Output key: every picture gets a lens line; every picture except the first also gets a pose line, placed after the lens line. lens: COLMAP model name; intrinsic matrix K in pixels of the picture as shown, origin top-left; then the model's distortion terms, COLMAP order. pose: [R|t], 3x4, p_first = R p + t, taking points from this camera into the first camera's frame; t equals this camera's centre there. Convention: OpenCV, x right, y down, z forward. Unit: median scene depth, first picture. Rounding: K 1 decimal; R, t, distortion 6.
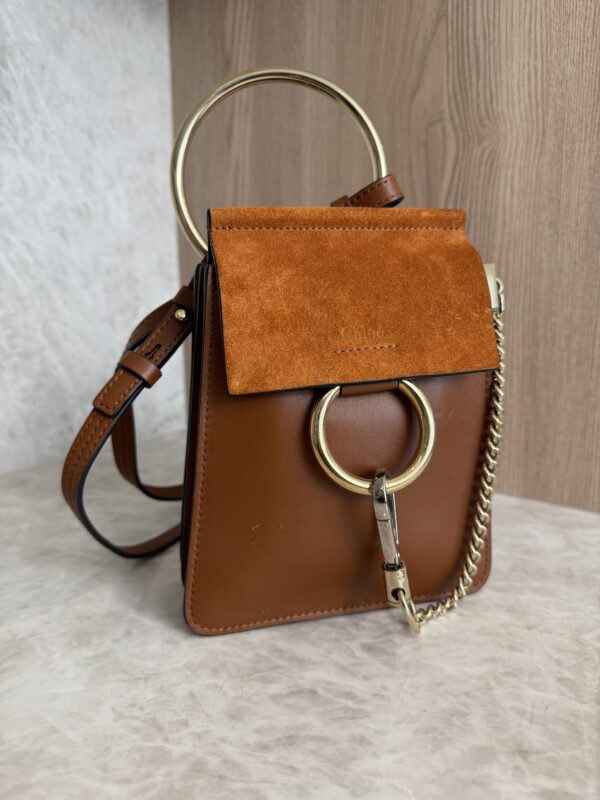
lens RADIAL K [[594.0, 0, 299.2], [0, 594.0, 394.9], [0, 0, 1]] dist [-0.042288, 0.006978]
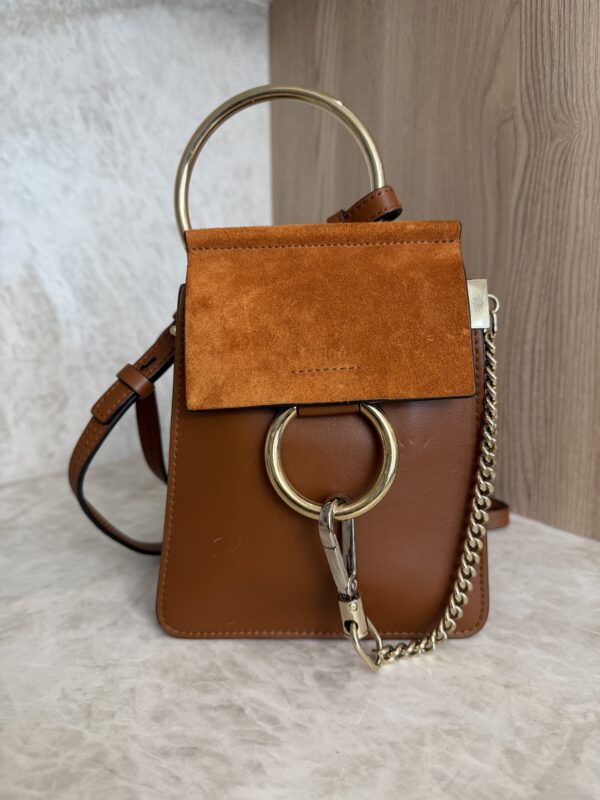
lens RADIAL K [[594.0, 0, 301.4], [0, 594.0, 400.9], [0, 0, 1]] dist [-0.042288, 0.006978]
pose [[0.958389, 0.047689, -0.281453, 0.219561], [-0.047039, 0.998852, 0.009069, -0.020948], [0.281562, 0.004547, 0.959532, 0.036497]]
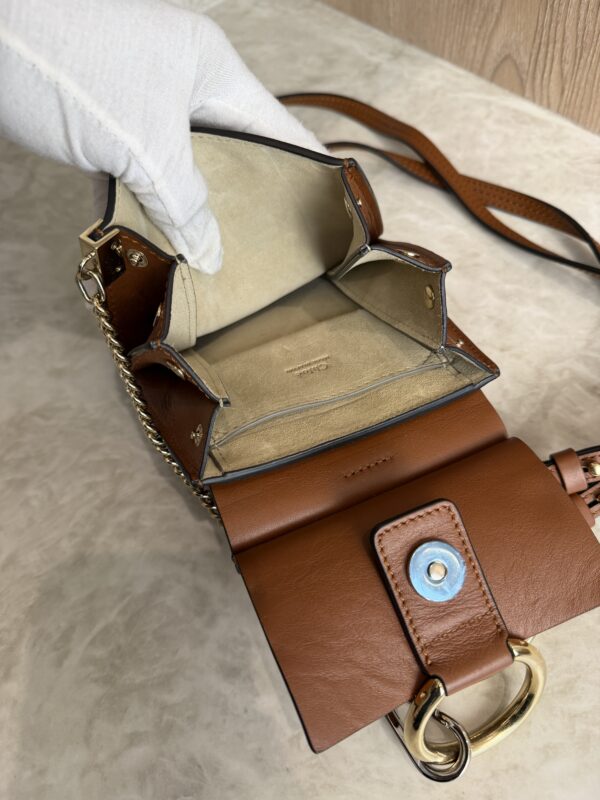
lens RADIAL K [[594.0, 0, 304.9], [0, 594.0, 403.2], [0, 0, 1]] dist [-0.042288, 0.006978]
pose [[0.964682, 0.140359, -0.222909, 0.201134], [0.081179, 0.646624, 0.758477, -0.278843], [0.250597, -0.749785, 0.612392, 0.104867]]
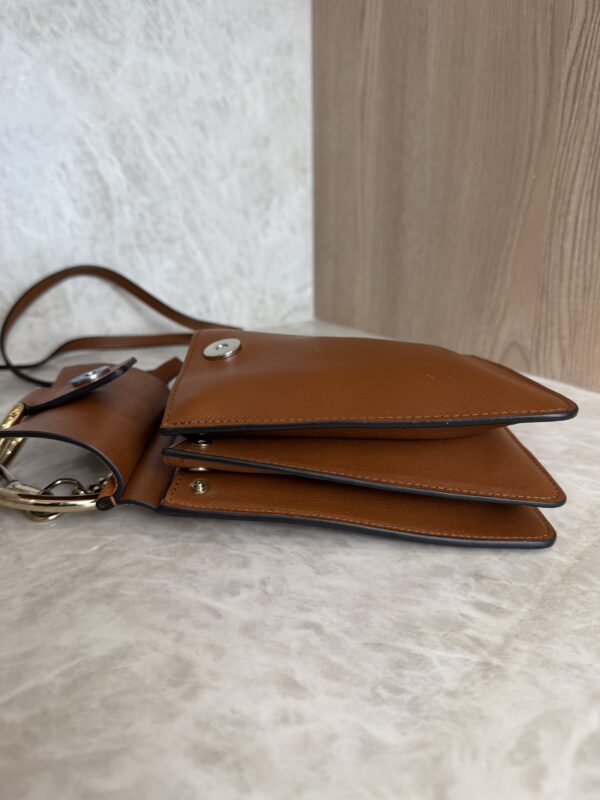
lens RADIAL K [[594.0, 0, 299.5], [0, 594.0, 402.1], [0, 0, 1]] dist [-0.042288, 0.006978]
pose [[0.951463, 0.094456, -0.292909, 0.178676], [-0.049158, 0.986162, 0.158332, 0.061081], [0.303811, -0.136248, 0.942940, -0.063564]]
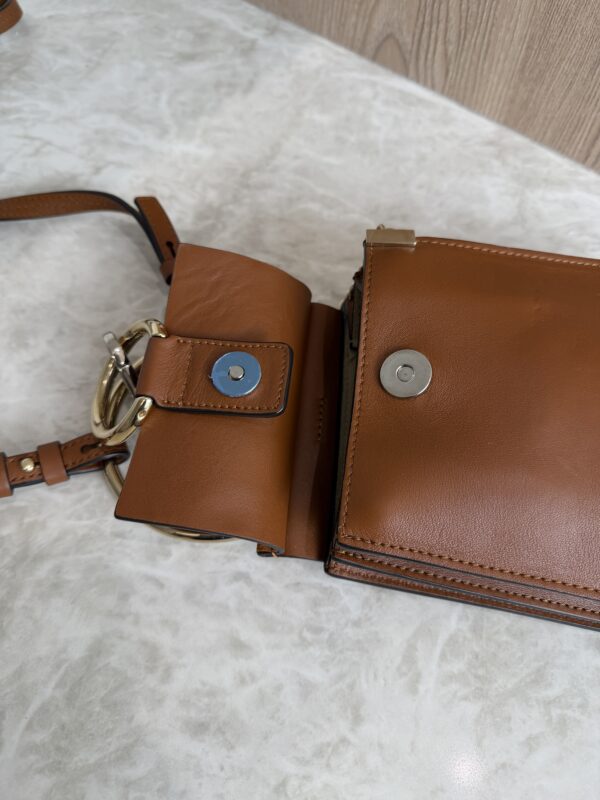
lens RADIAL K [[594.0, 0, 300.9], [0, 594.0, 398.8], [0, 0, 1]] dist [-0.042288, 0.006978]
pose [[0.999019, 0.043723, -0.006974, 0.117363], [-0.021491, 0.616561, 0.787014, -0.269737], [0.038711, -0.786092, 0.616896, 0.157896]]
